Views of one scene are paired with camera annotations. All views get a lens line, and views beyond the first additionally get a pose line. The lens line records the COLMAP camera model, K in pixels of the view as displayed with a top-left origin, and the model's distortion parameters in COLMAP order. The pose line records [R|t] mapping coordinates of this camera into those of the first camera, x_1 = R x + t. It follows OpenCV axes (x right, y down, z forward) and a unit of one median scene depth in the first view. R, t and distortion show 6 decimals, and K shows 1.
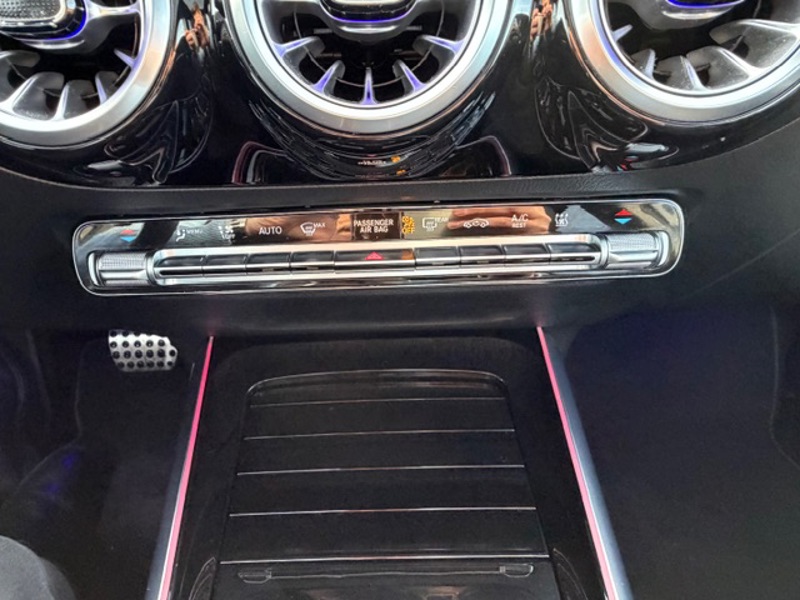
lens RADIAL K [[481.0, 0, 368.5], [0, 481.0, 293.3], [0, 0, 1]] dist [0.004042, -0.000413]
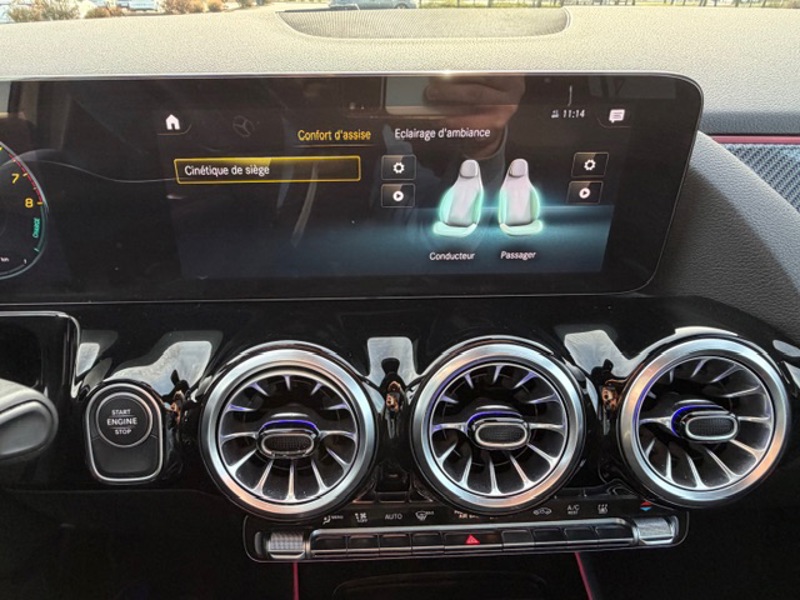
lens RADIAL K [[481.0, 0, 364.6], [0, 481.0, 294.1], [0, 0, 1]] dist [0.004042, -0.000413]
pose [[0.999299, 0.006320, 0.036913, -0.352107], [-0.001597, 0.991951, -0.126615, -0.603077], [-0.037416, 0.126468, 0.991265, -0.446713]]
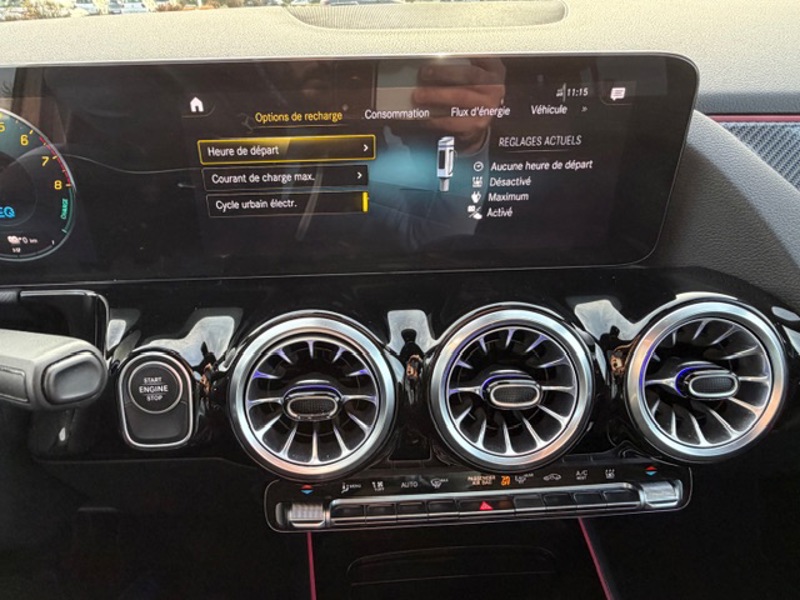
lens RADIAL K [[481.0, 0, 364.4], [0, 481.0, 295.1], [0, 0, 1]] dist [0.004042, -0.000413]
pose [[0.998970, -0.009183, 0.044428, -0.407793], [0.015051, 0.990922, -0.133590, -0.515373], [-0.042798, 0.134121, 0.990040, -0.490385]]
